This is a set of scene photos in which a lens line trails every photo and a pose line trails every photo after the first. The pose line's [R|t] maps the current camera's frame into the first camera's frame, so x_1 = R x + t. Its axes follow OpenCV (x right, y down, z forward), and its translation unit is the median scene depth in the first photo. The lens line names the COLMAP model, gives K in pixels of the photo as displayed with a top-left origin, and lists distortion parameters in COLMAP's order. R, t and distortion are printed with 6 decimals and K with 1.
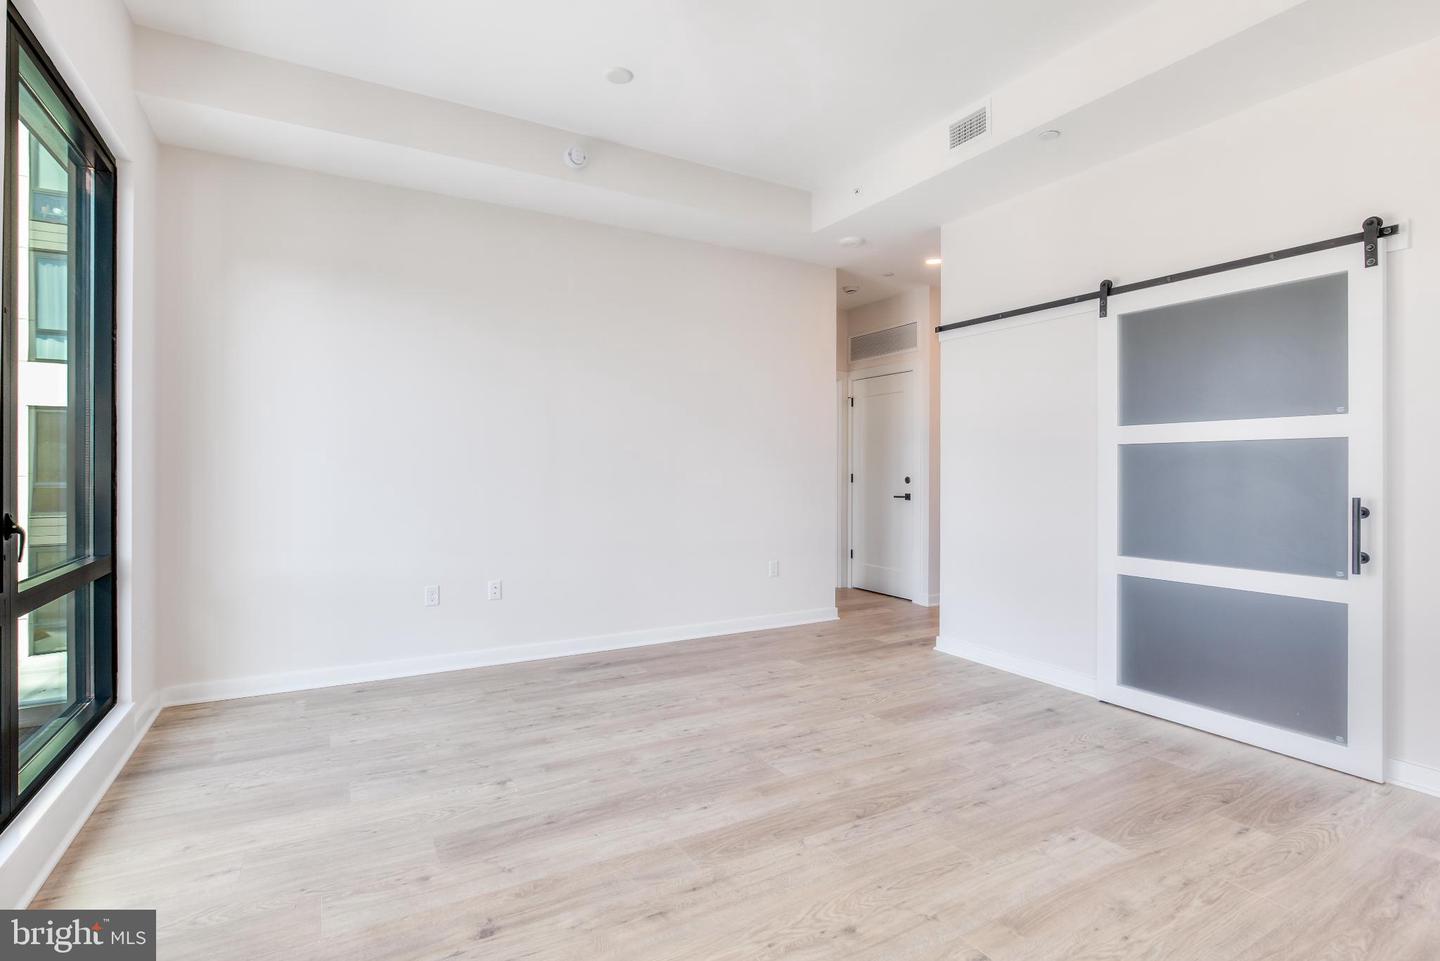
lens RADIAL K [[666.8, 0, 721.3], [0, 666.8, 476.8], [0, 0, 1]] dist [-0.014524, 0.003219]
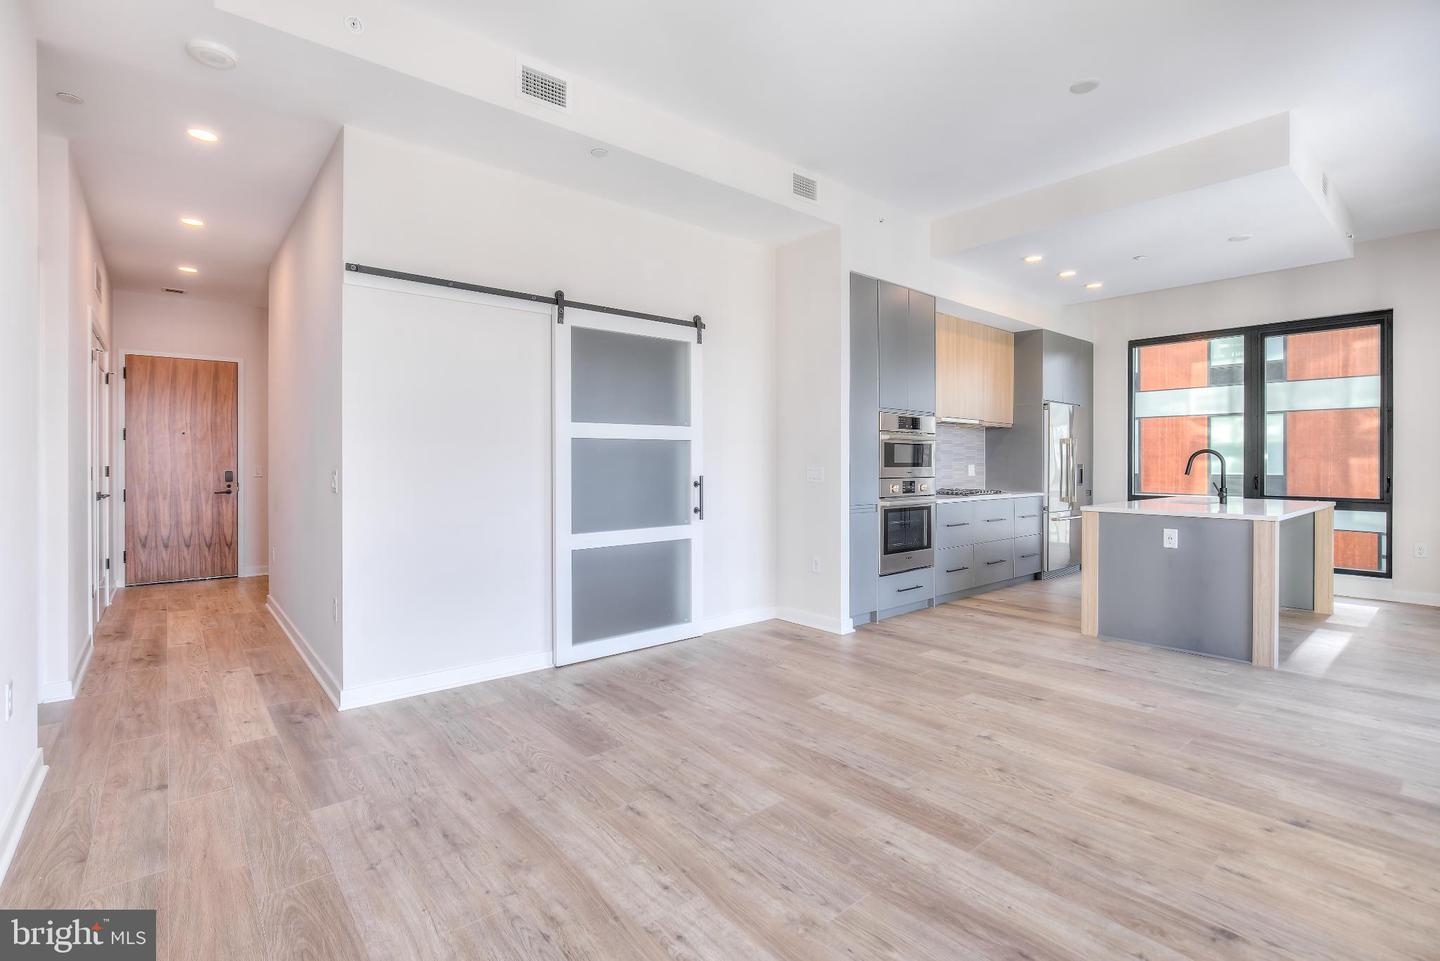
lens RADIAL K [[666.8, 0, 719.9], [0, 666.8, 465.3], [0, 0, 1]] dist [-0.014524, 0.003219]
pose [[-0.160788, -0.007934, 0.986957, -0.748680], [0.010107, 0.999902, 0.009685, -0.011660], [-0.986937, 0.011532, -0.160692, 1.189424]]
